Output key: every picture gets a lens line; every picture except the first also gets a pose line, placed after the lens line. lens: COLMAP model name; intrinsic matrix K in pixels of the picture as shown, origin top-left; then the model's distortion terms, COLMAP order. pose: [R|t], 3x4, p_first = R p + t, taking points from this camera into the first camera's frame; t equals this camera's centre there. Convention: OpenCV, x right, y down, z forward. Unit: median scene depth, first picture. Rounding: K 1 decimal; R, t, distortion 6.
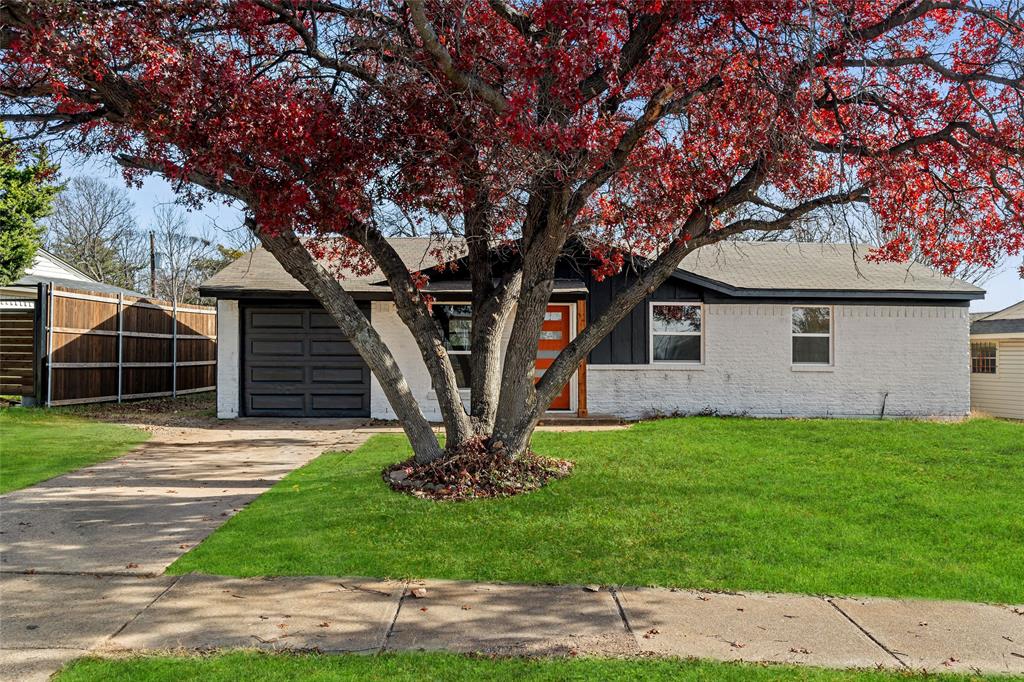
lens RADIAL K [[802.0, 0, 467.4], [0, 802.0, 327.4], [0, 0, 1]] dist [0.018713, -0.008029]
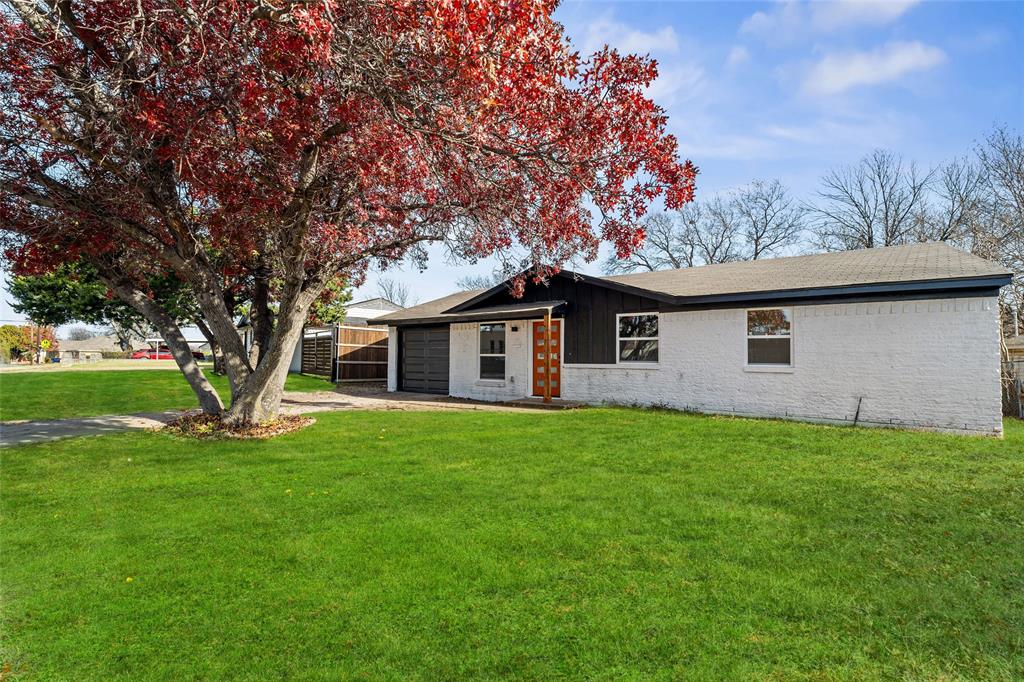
lens RADIAL K [[435.9, 0, 497.8], [0, 435.9, 347.2], [0, 0, 1]] dist [0.008607, 0.000397]
pose [[0.792008, -0.015048, -0.610326, 0.496194], [0.016082, 0.999864, -0.003782, 0.019203], [0.610299, -0.006820, 0.792142, 0.350055]]
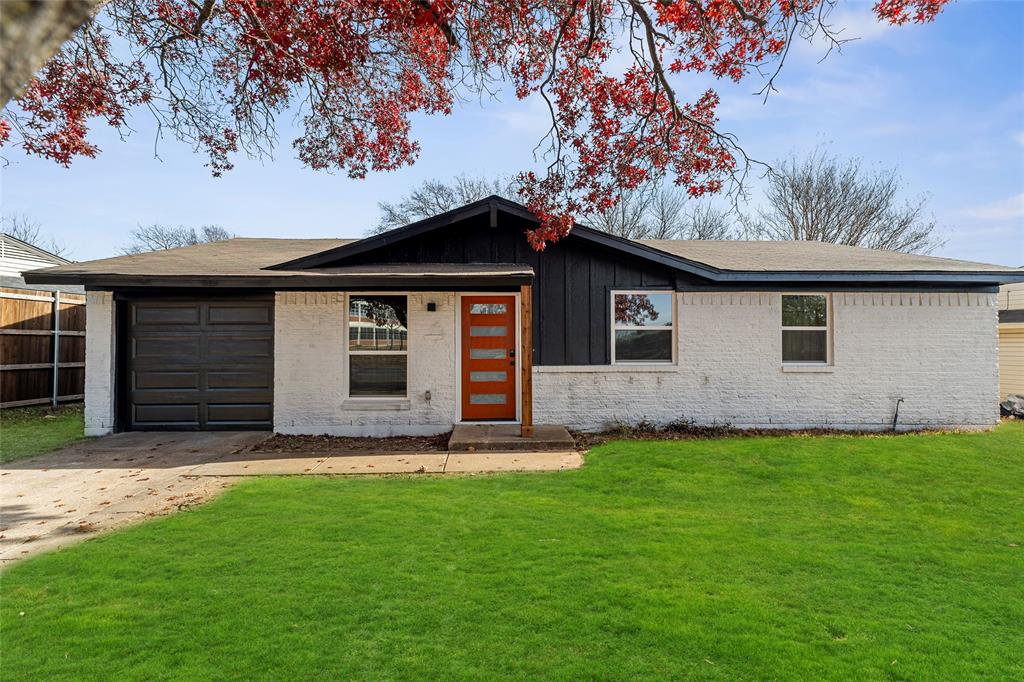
lens RADIAL K [[435.9, 0, 488.7], [0, 435.9, 331.9], [0, 0, 1]] dist [0.008607, 0.000397]
pose [[0.999918, -0.008026, -0.009956, 0.104527], [0.008148, 0.999892, 0.012227, 0.004944], [0.009857, -0.012307, 0.999876, 0.545262]]
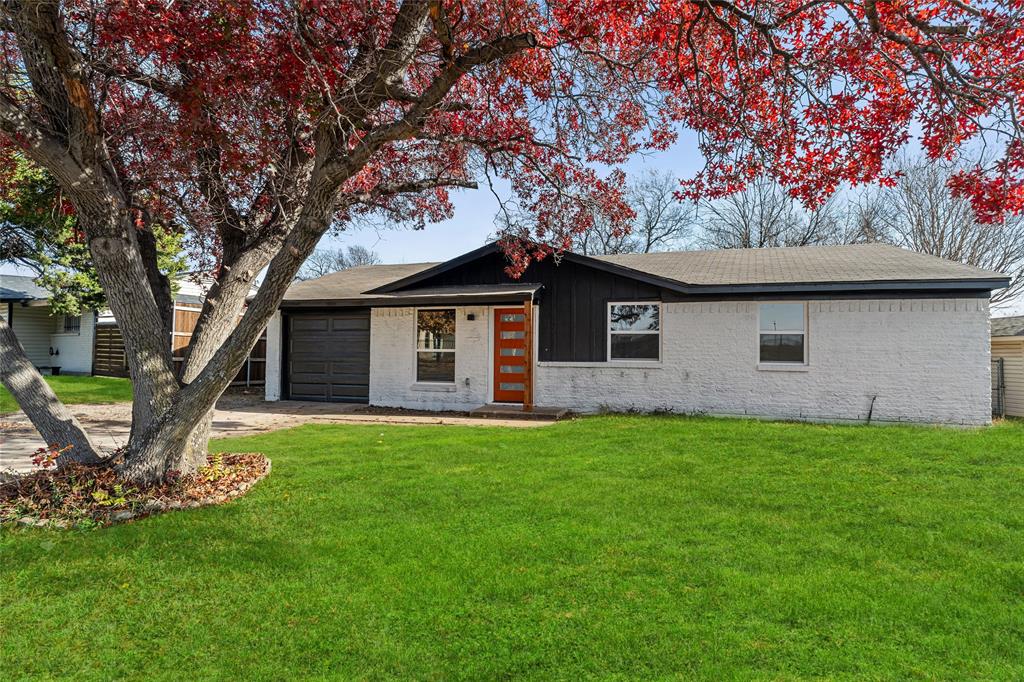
lens RADIAL K [[503.9, 0, 495.0], [0, 503.9, 337.4], [0, 0, 1]] dist [0.006097, -0.001522]
pose [[0.949573, -0.006974, -0.313470, 0.294453], [0.006848, 0.999975, -0.001502, 0.013812], [0.313472, -0.000720, 0.949597, 0.331579]]
